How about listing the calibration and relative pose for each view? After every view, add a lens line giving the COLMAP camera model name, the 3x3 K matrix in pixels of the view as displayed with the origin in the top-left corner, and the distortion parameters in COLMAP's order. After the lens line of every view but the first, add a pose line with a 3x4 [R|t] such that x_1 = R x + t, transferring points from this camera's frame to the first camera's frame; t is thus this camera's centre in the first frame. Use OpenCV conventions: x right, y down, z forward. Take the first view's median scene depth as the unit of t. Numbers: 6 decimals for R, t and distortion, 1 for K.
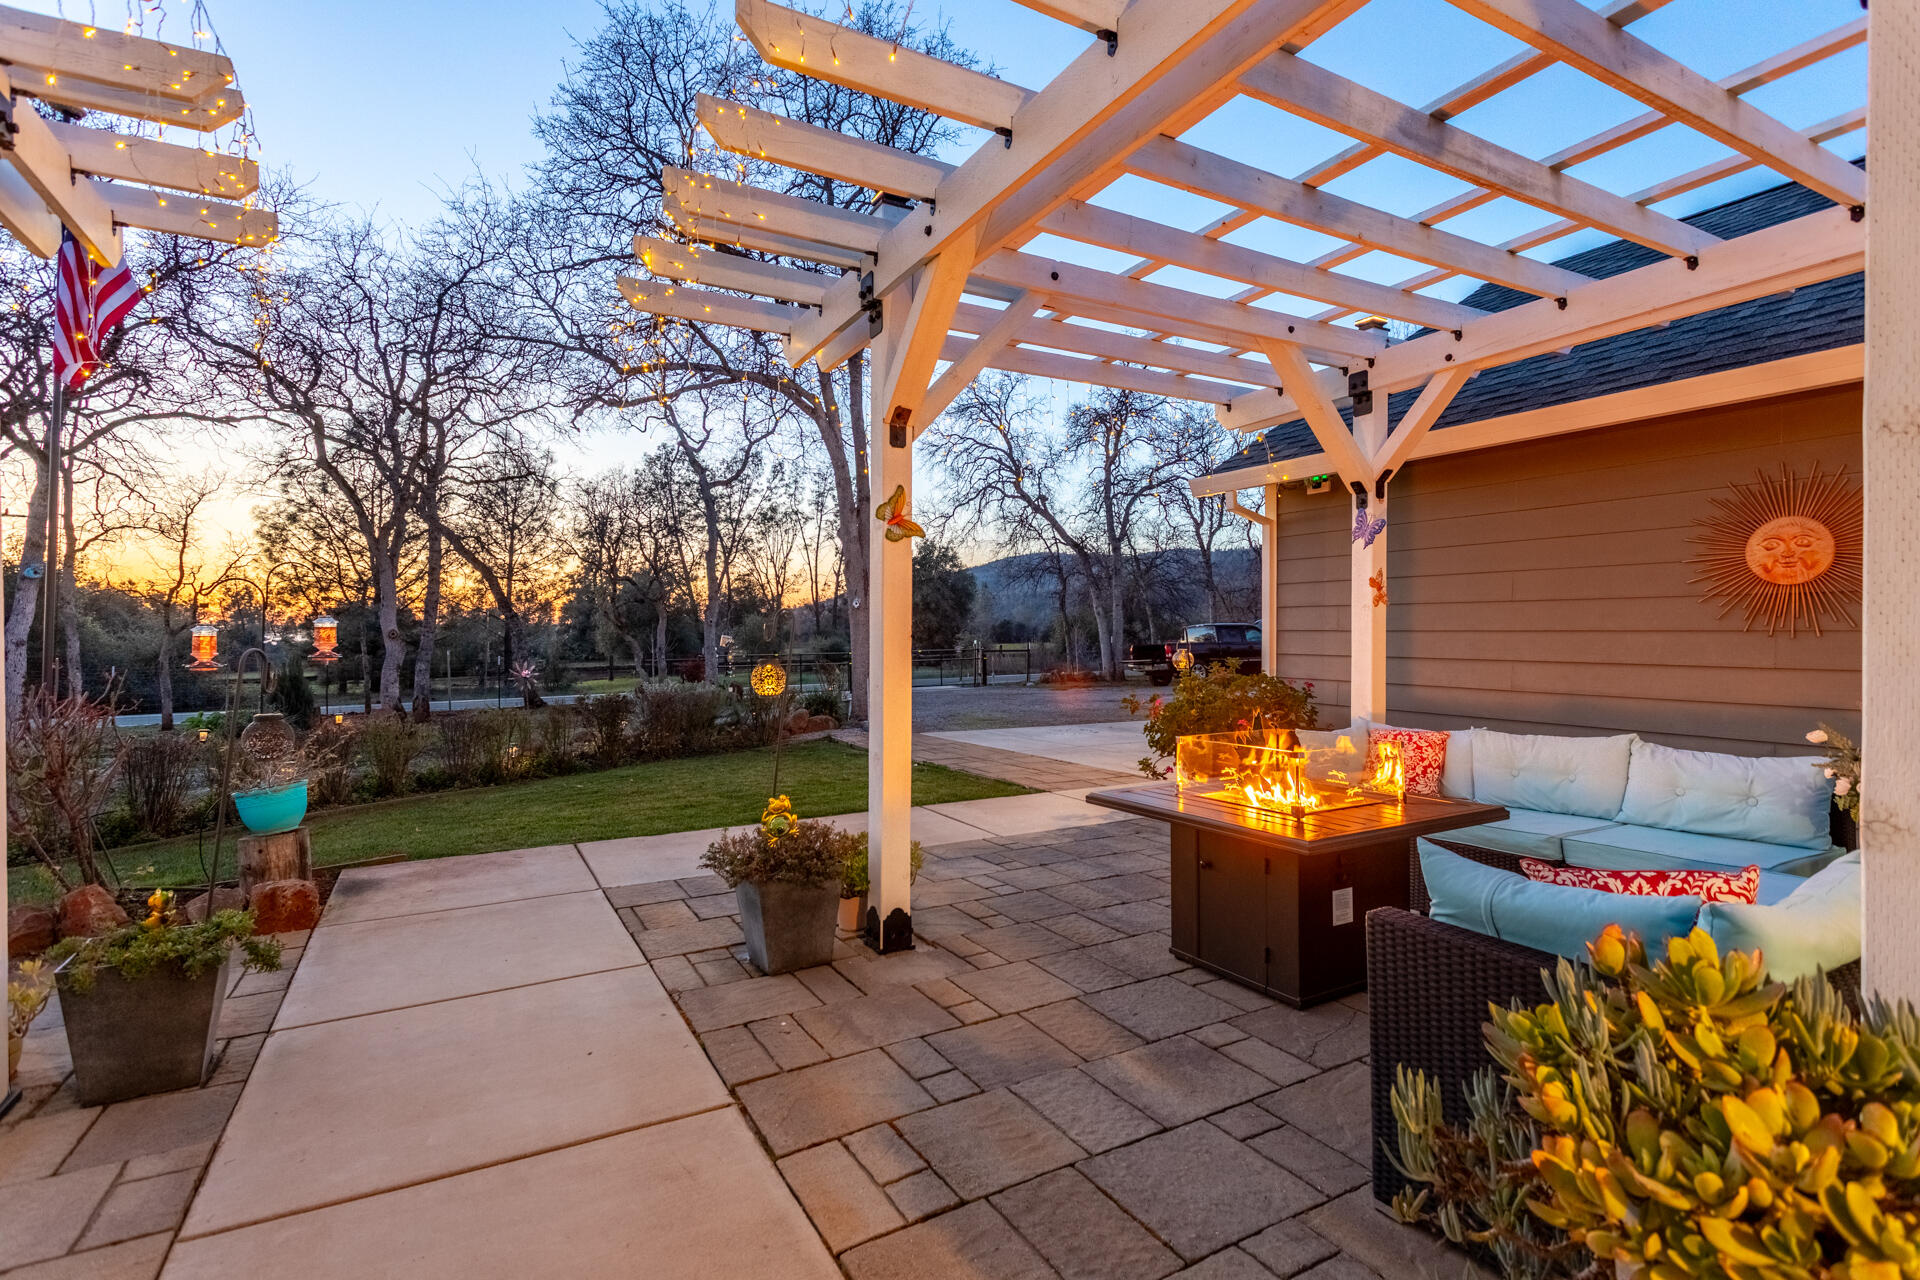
lens RADIAL K [[904.2, 0, 952.5], [0, 904.2, 637.5], [0, 0, 1]] dist [-0.003486, 0.001269]
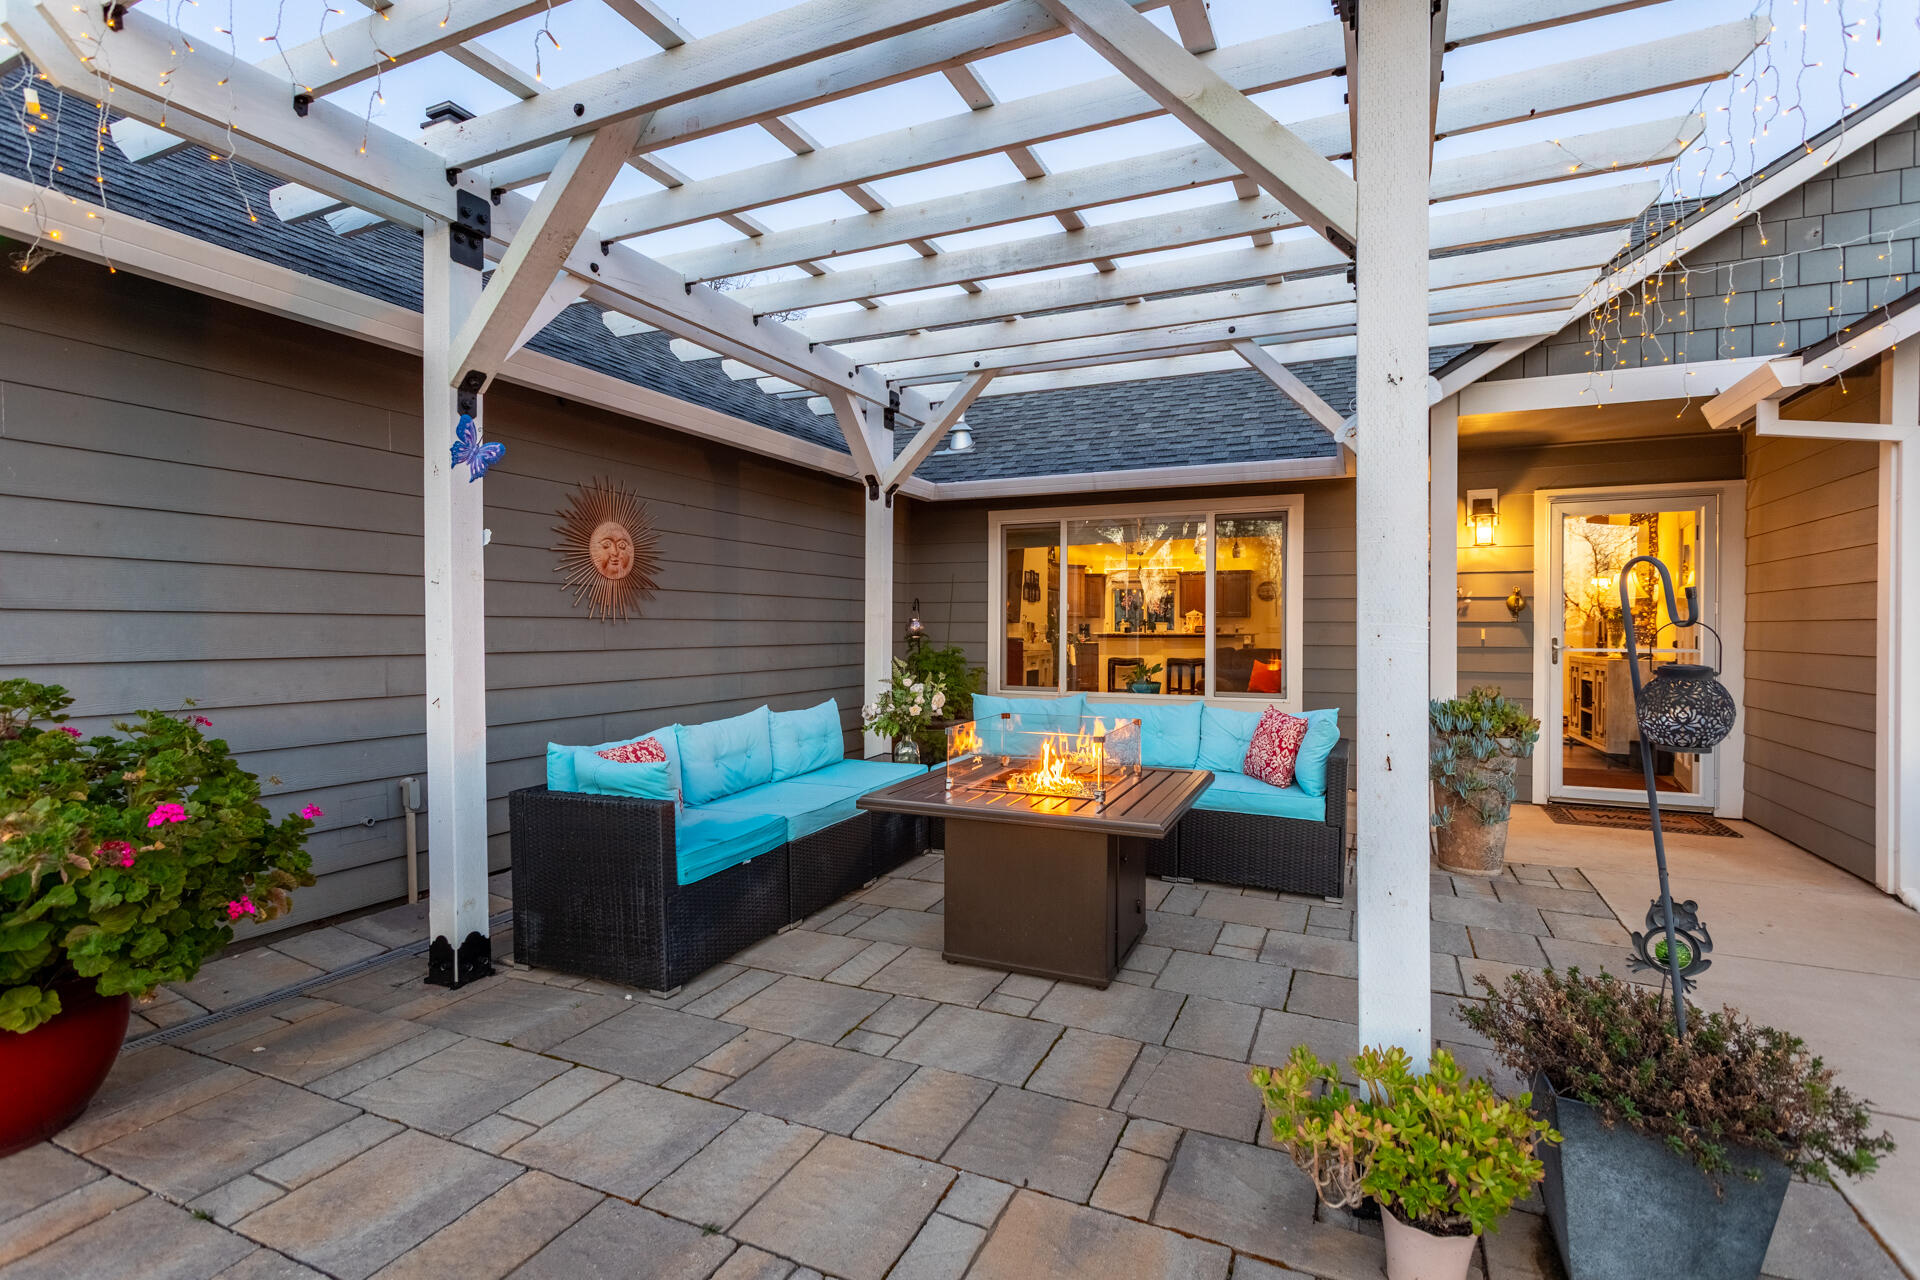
lens RADIAL K [[904.2, 0, 951.2], [0, 904.2, 632.8], [0, 0, 1]] dist [-0.003486, 0.001269]
pose [[-0.590048, -0.011164, 0.807291, -0.303835], [-0.002670, 0.999926, 0.011876, -0.003264], [-0.807364, 0.004852, -0.590034, 1.338270]]
